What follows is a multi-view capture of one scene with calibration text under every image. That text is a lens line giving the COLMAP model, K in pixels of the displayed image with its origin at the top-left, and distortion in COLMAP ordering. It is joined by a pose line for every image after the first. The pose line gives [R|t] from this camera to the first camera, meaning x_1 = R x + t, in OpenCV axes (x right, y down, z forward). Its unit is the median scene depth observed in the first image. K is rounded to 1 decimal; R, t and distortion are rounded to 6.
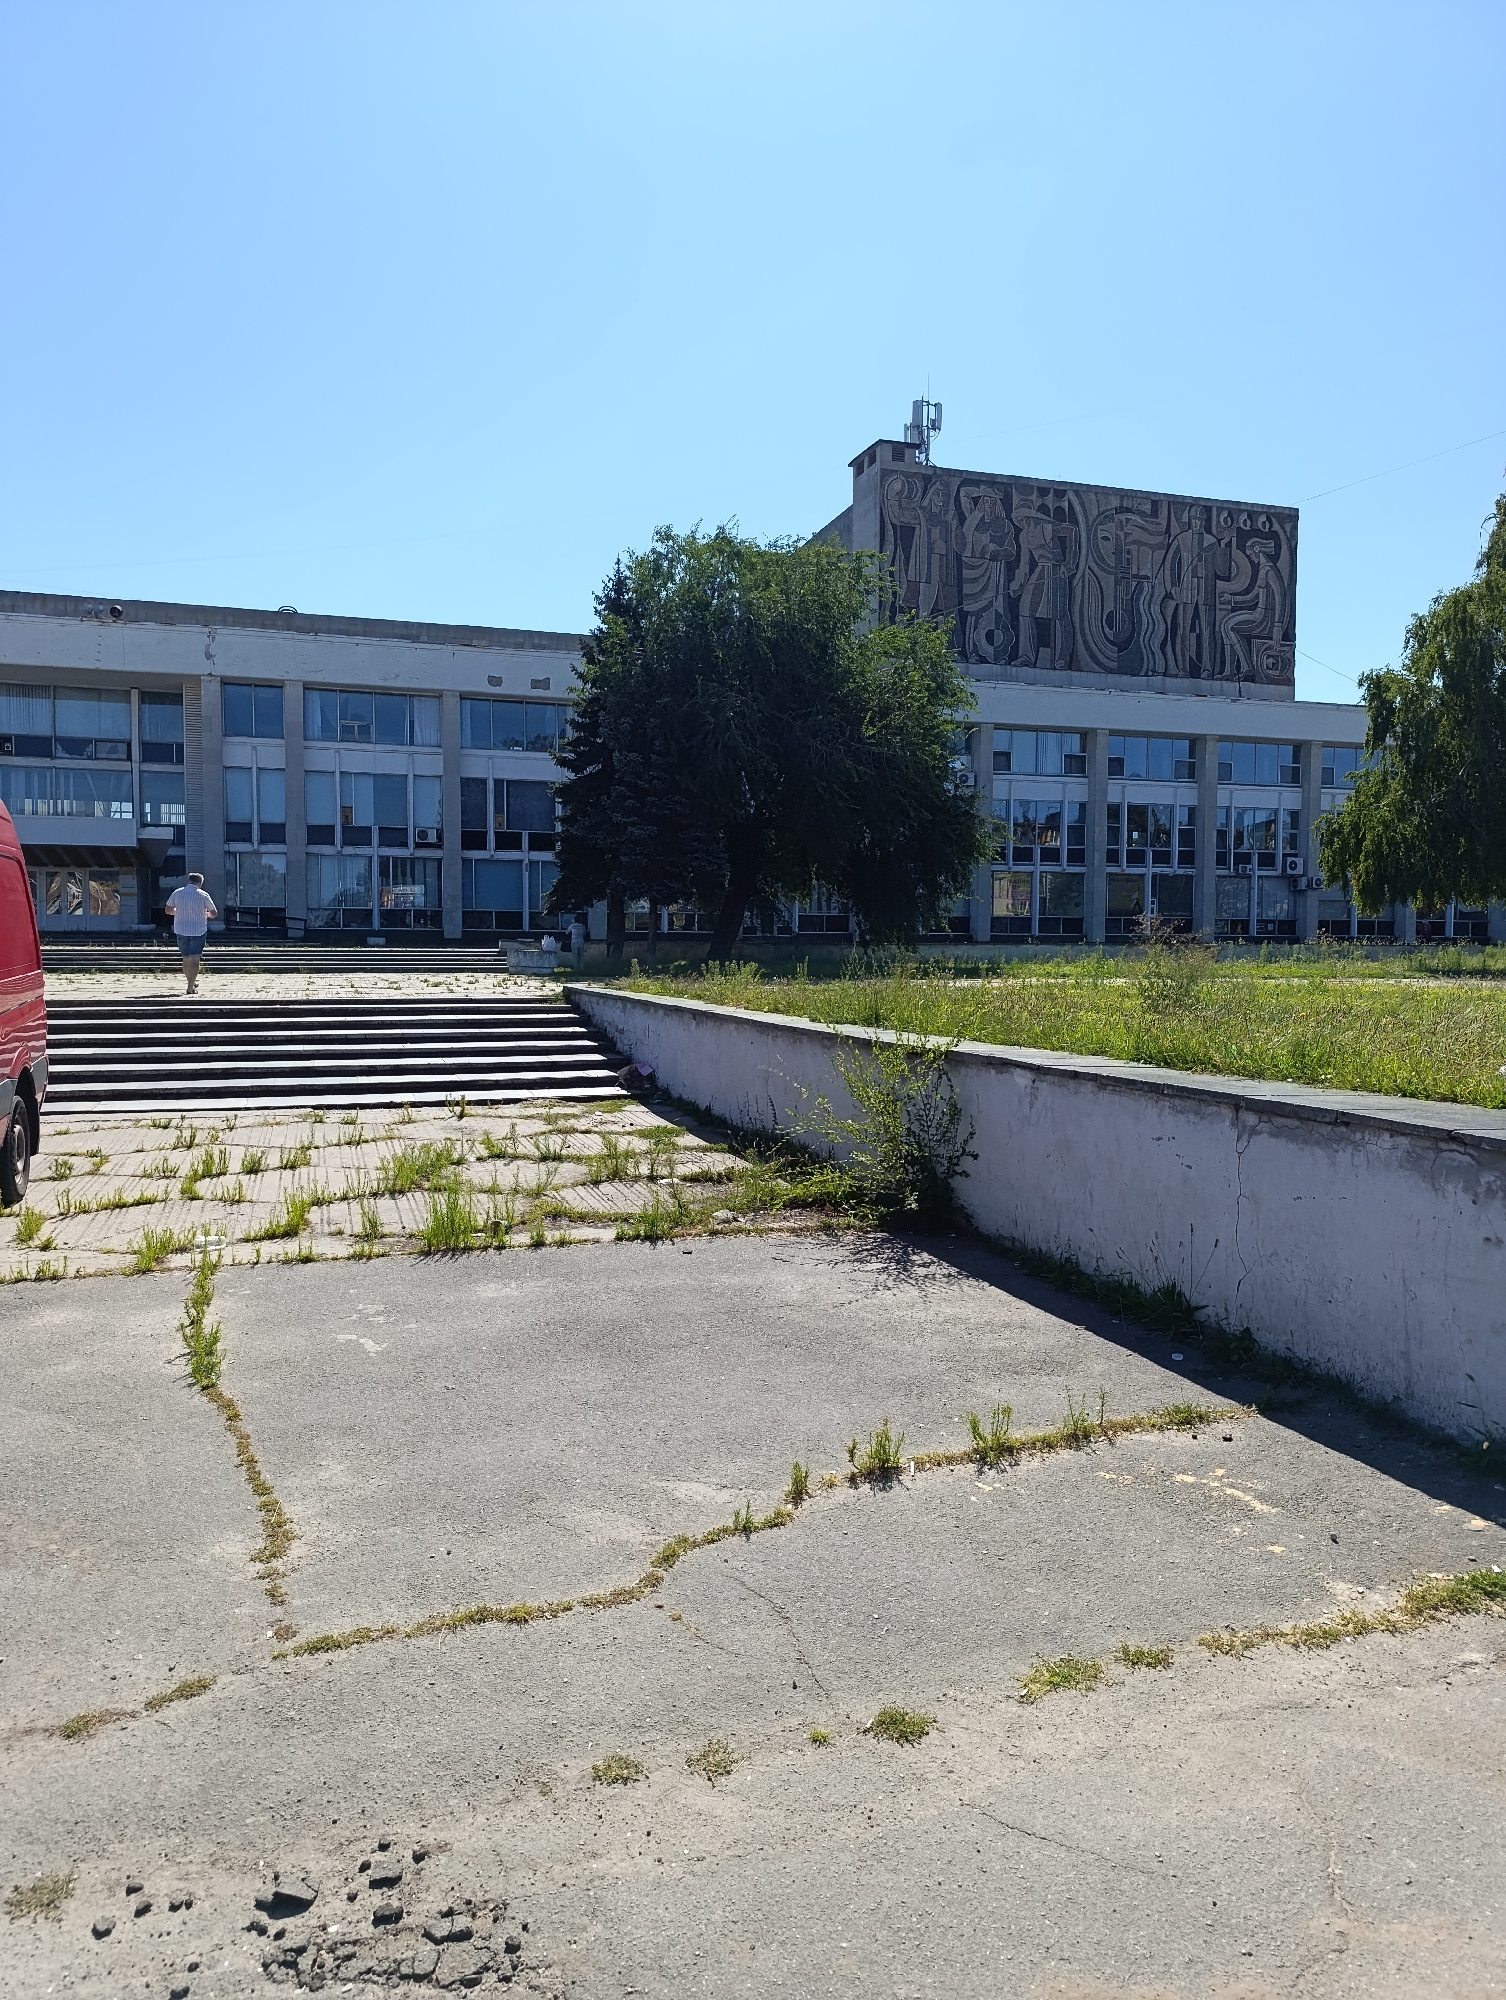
lens RADIAL K [[1340.8, 0, 740.0], [0, 1340.8, 1004.5], [0, 0, 1]] dist [0.028578, -0.010128]
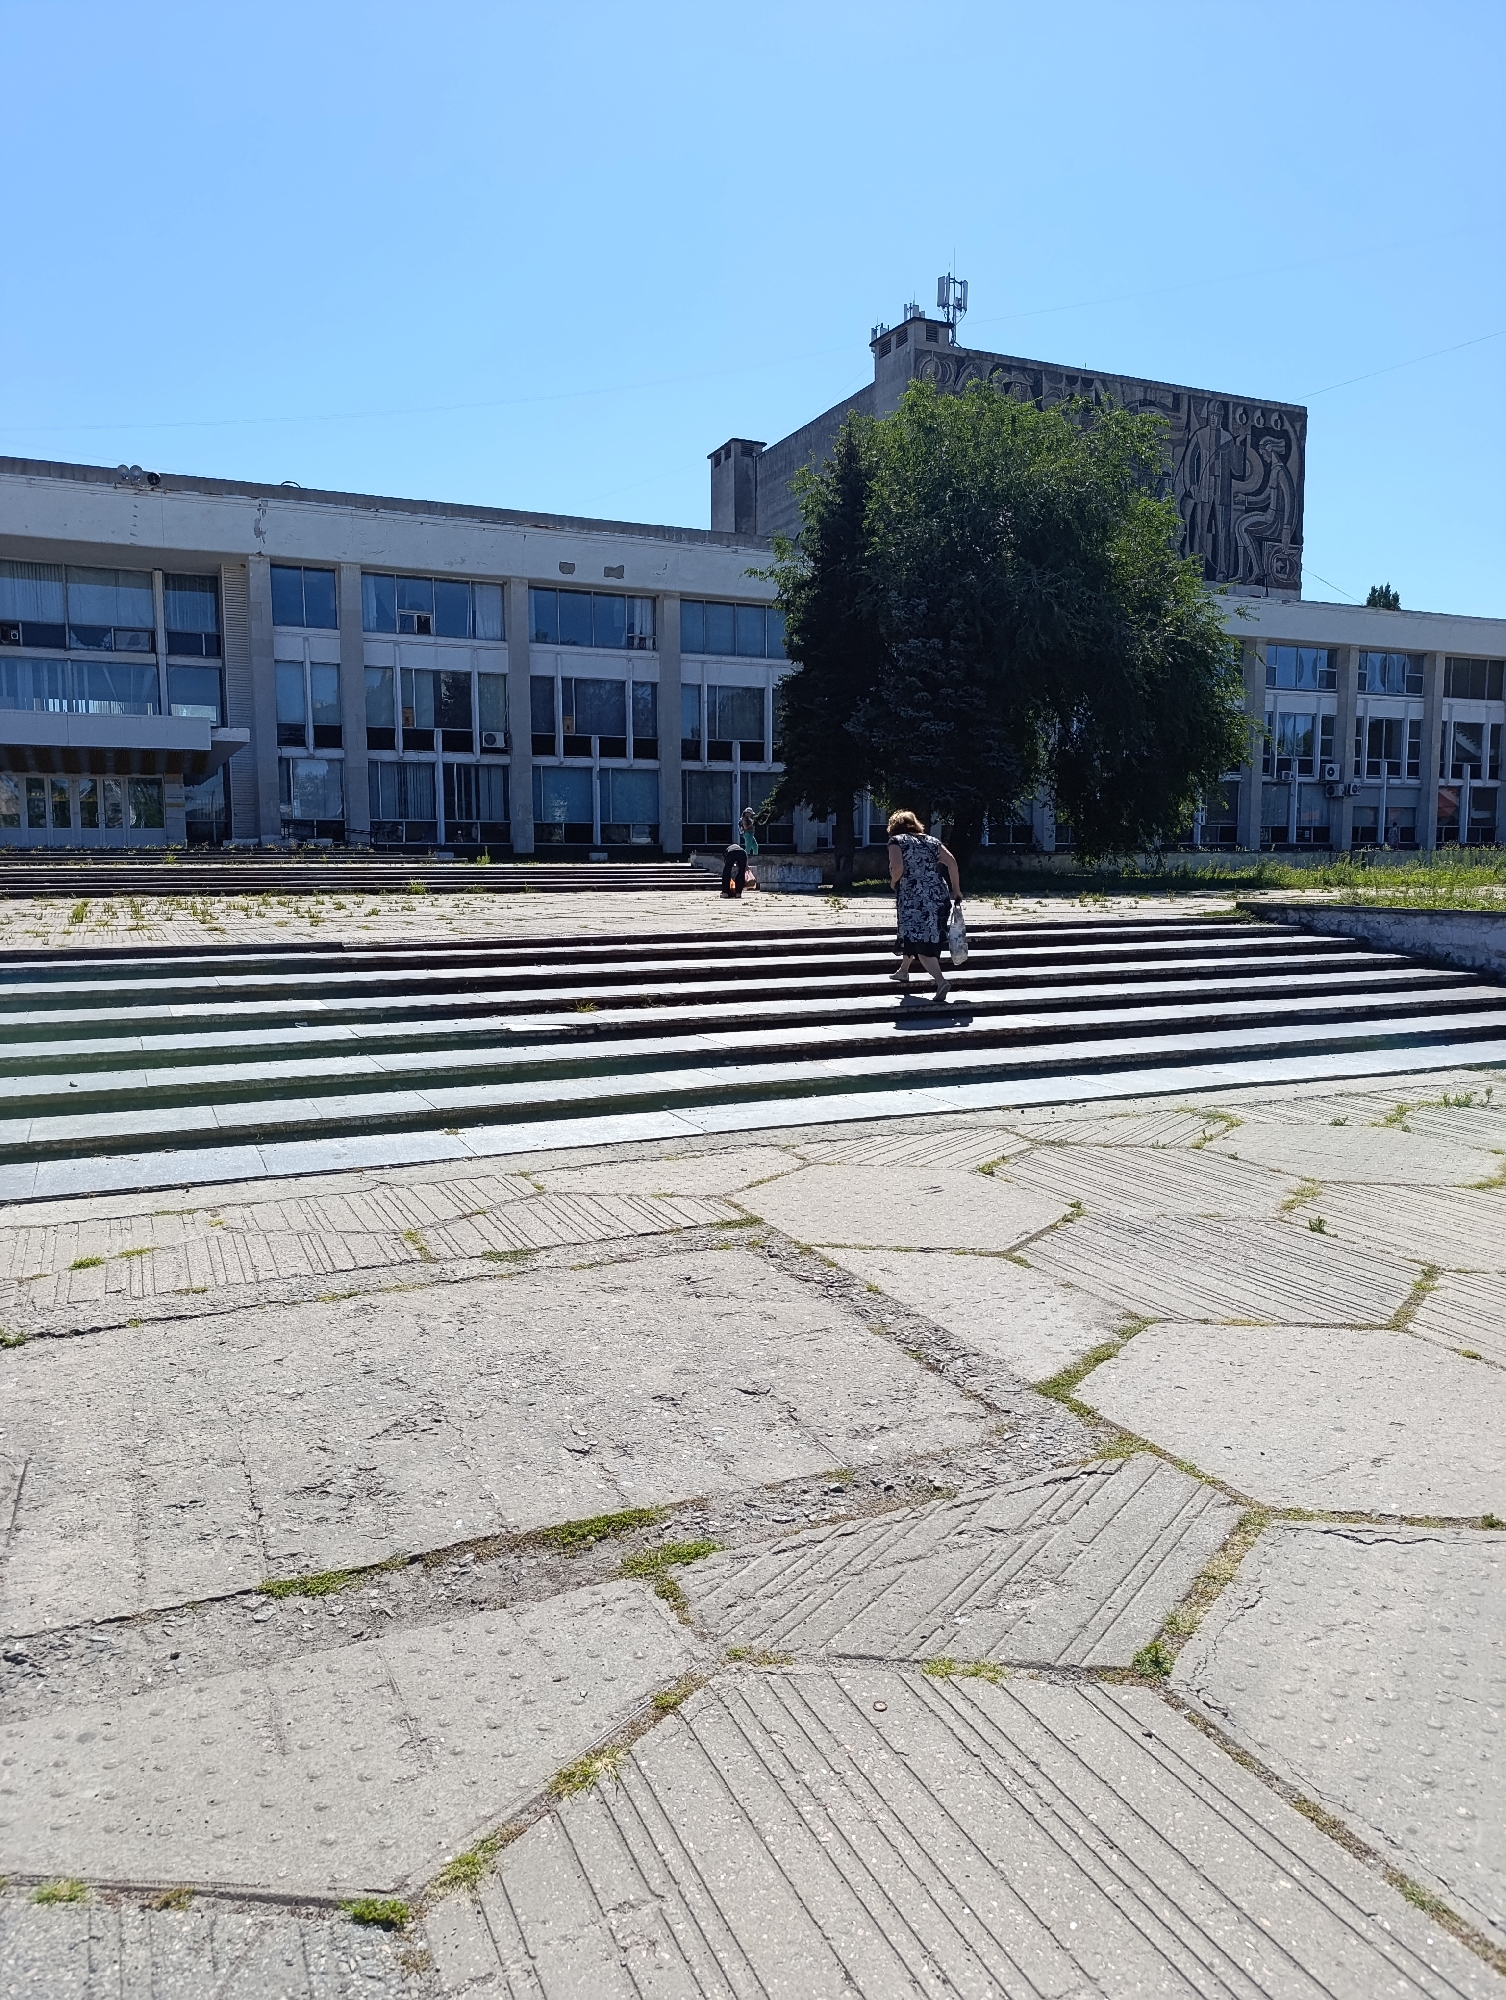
lens RADIAL K [[1340.8, 0, 760.6], [0, 1340.8, 996.5], [0, 0, 1]] dist [0.028578, -0.010128]
pose [[0.993600, -0.020724, 0.111043, -0.124780], [0.014216, 0.998152, 0.059080, -0.002511], [-0.112062, -0.057123, 0.992058, 0.051597]]
